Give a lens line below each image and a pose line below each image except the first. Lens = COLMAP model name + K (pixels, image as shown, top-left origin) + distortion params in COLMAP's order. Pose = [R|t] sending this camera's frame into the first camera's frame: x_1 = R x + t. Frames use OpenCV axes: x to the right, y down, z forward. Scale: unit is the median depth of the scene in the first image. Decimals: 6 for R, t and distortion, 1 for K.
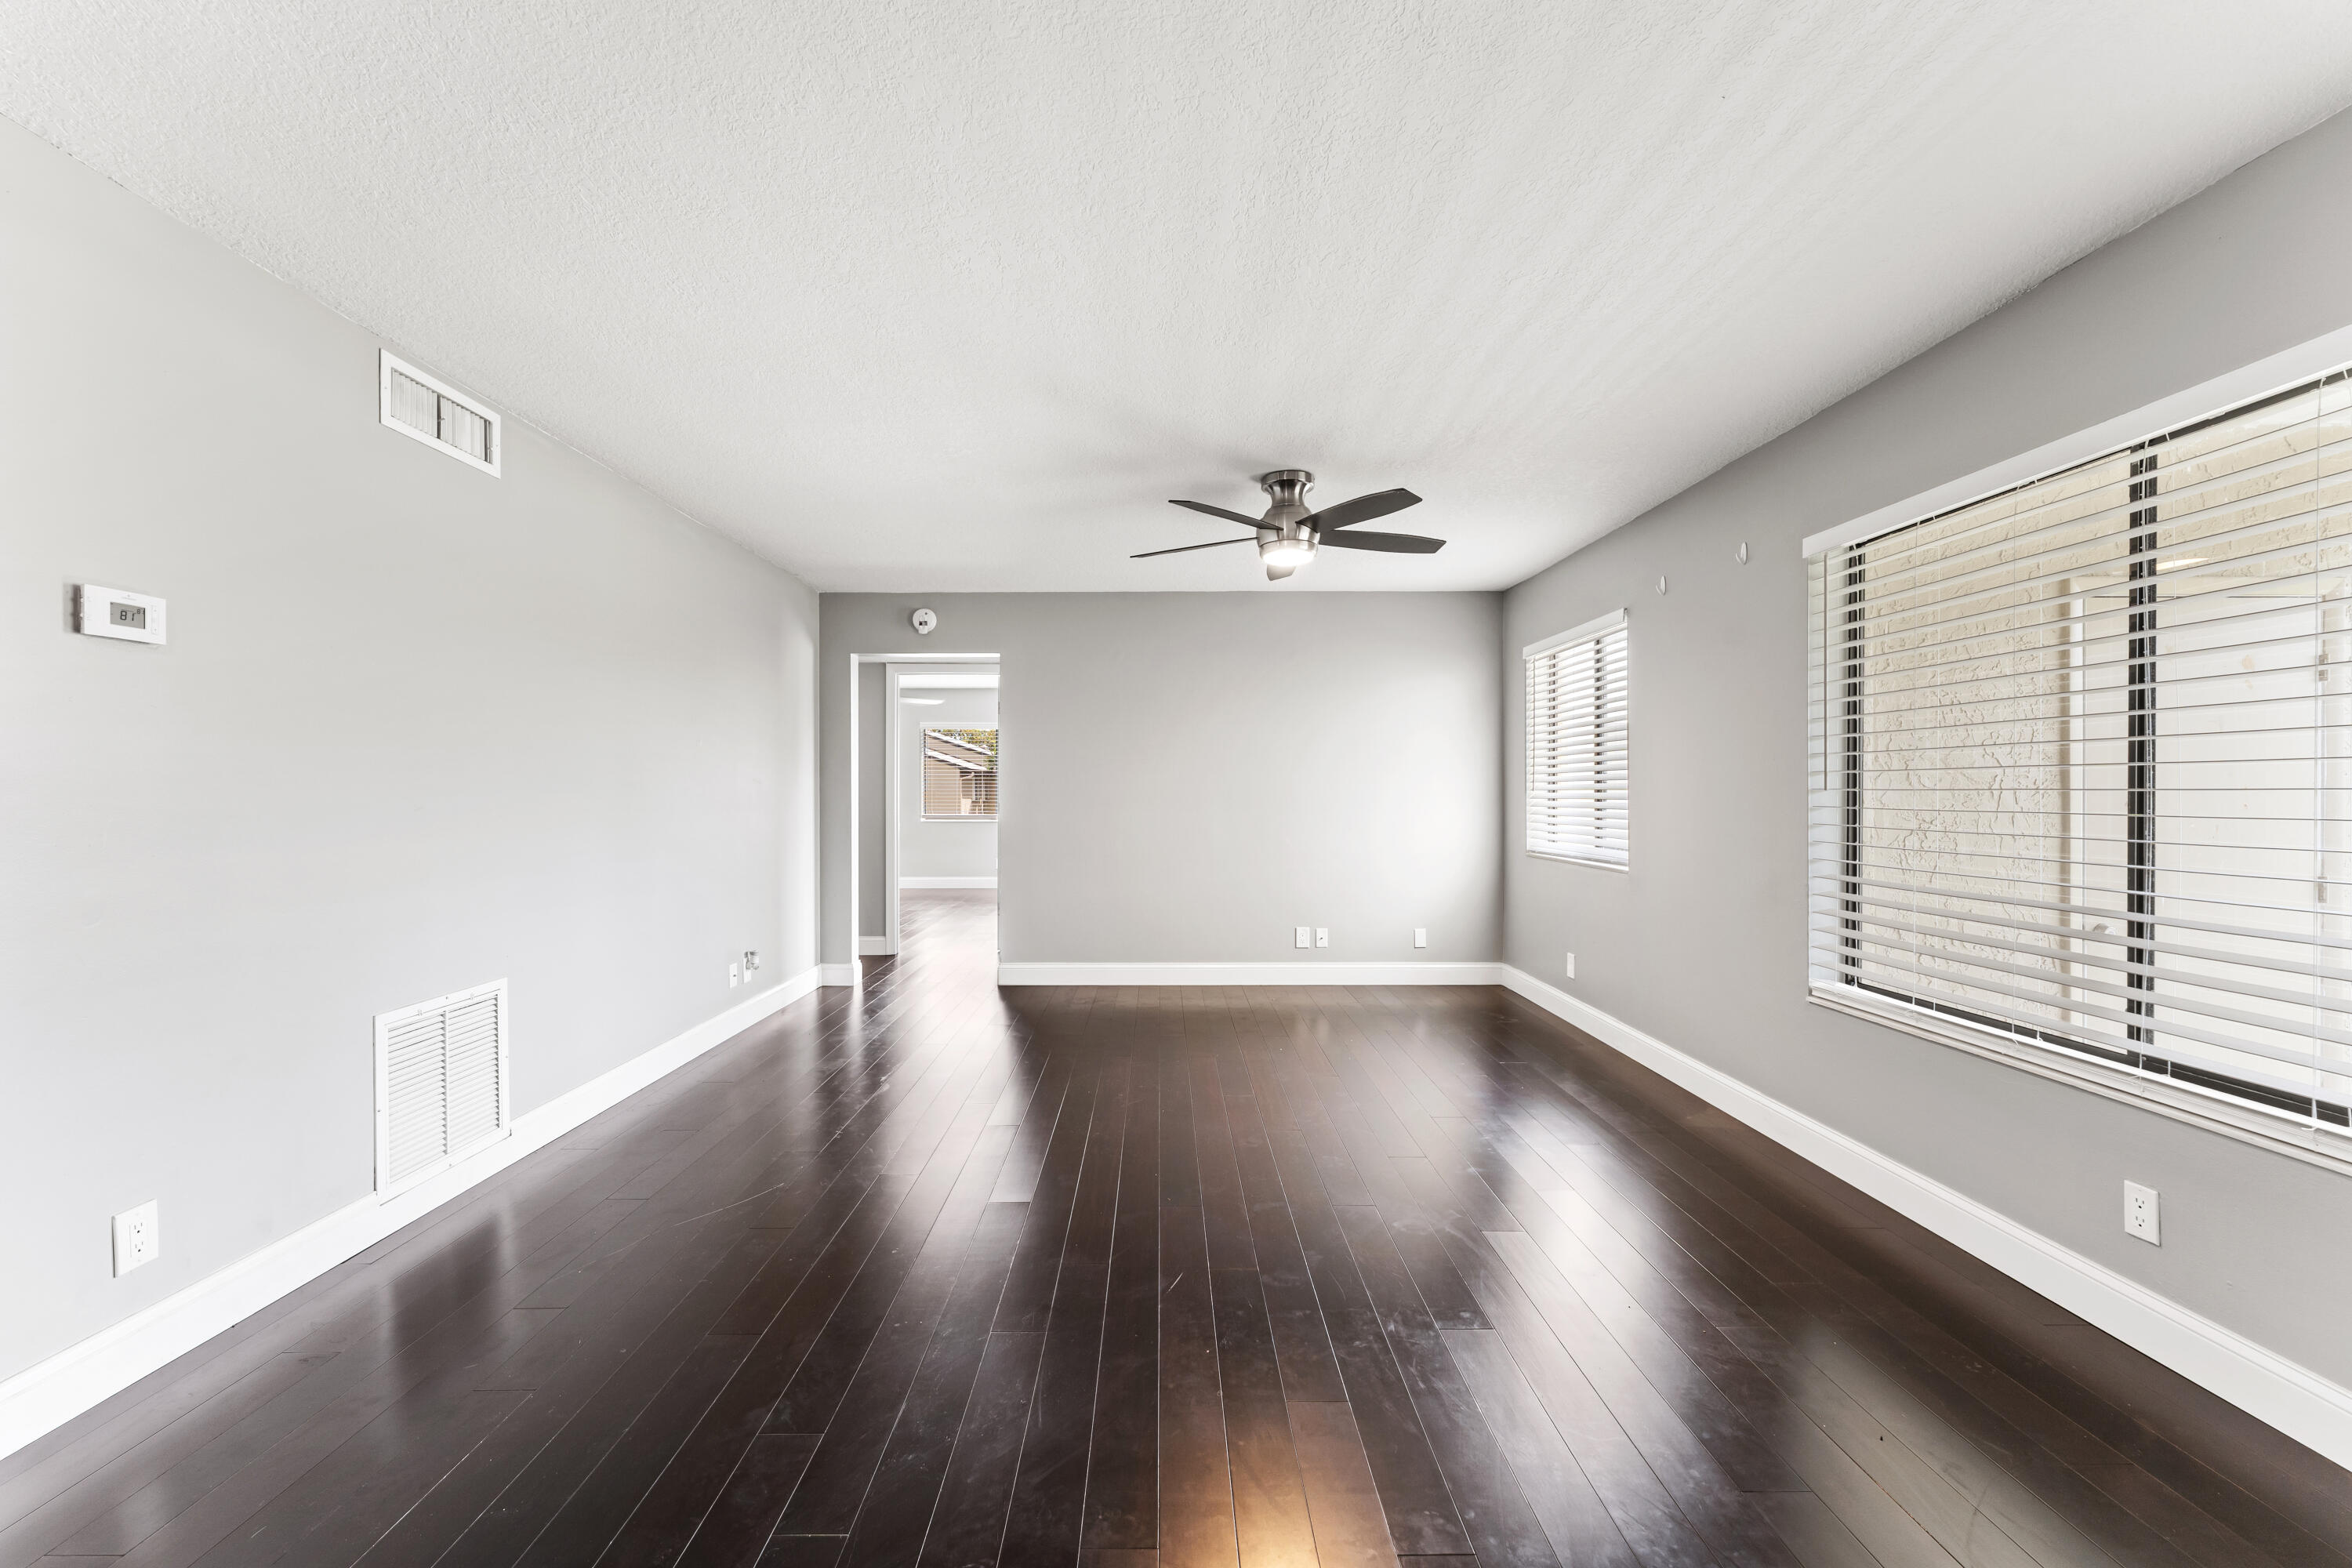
lens RADIAL K [[951.8, 0, 1174.5], [0, 951.8, 791.3], [0, 0, 1]] dist [0.001972, -0.000817]
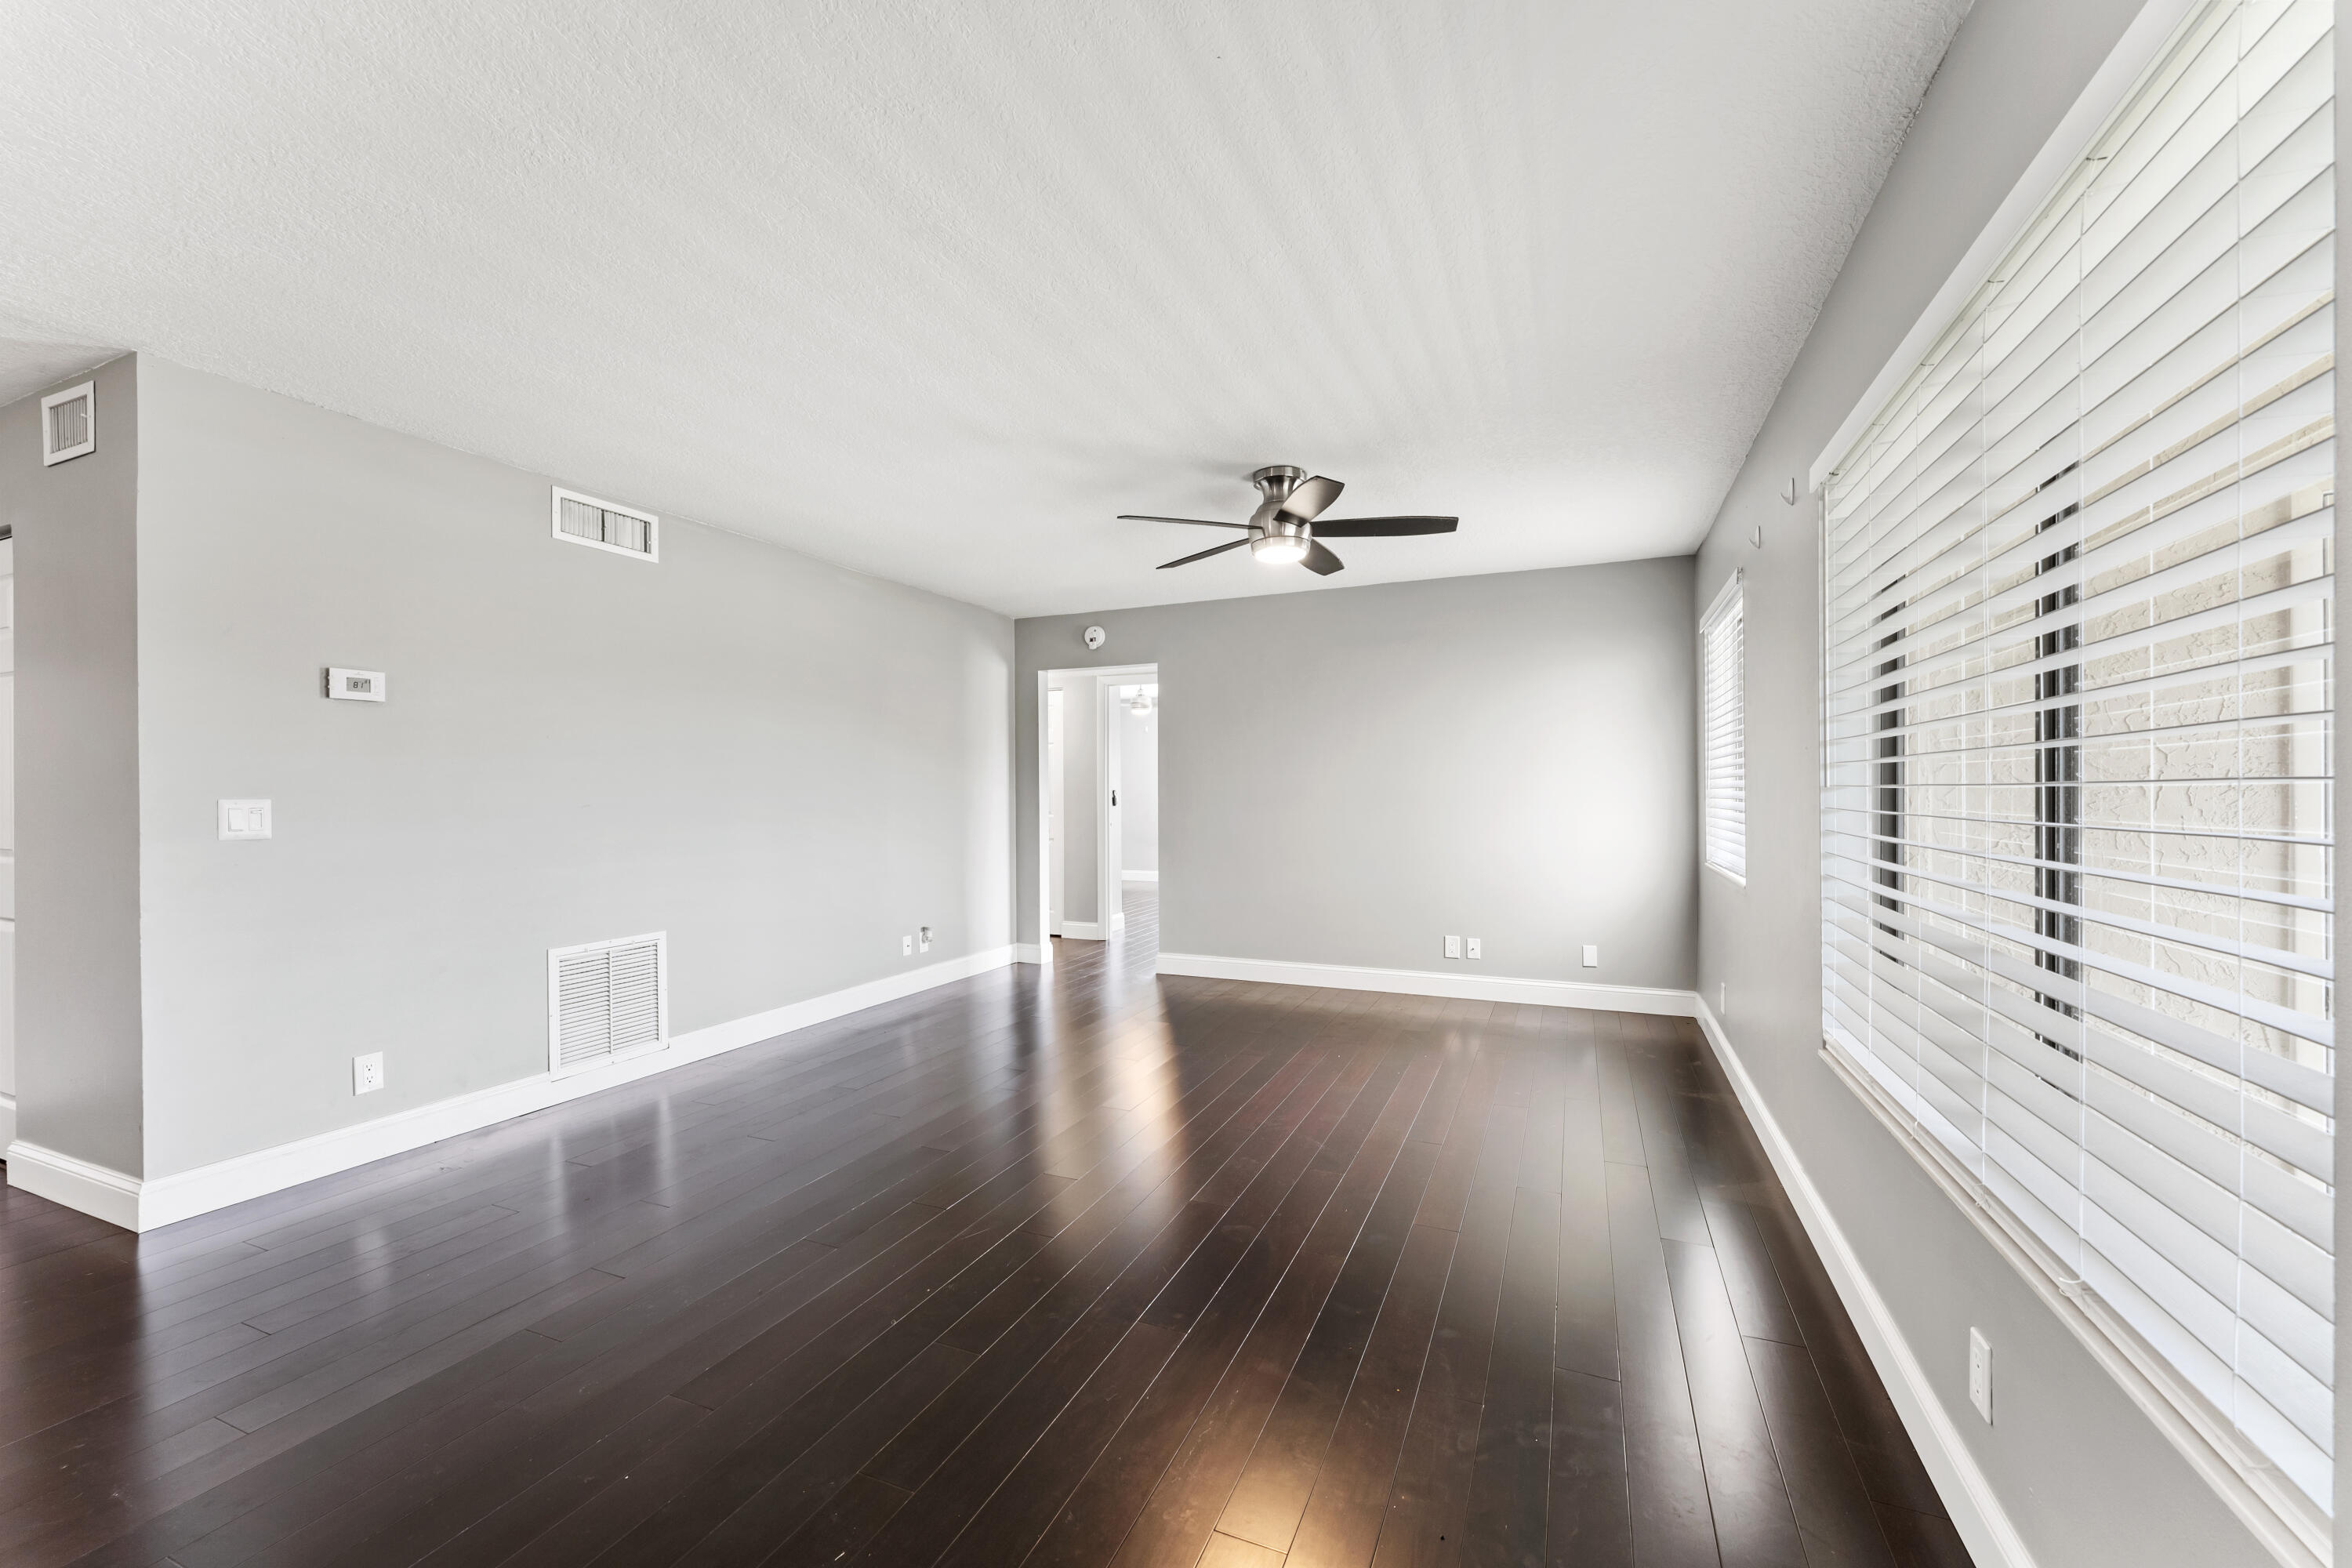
lens RADIAL K [[951.8, 0, 1169.8], [0, 951.8, 789.0], [0, 0, 1]] dist [0.001972, -0.000817]
pose [[0.911374, -0.004654, -0.411552, 0.423956], [0.003607, 0.999988, -0.003319, 0.000947], [0.411563, 0.001540, 0.911380, 0.051061]]
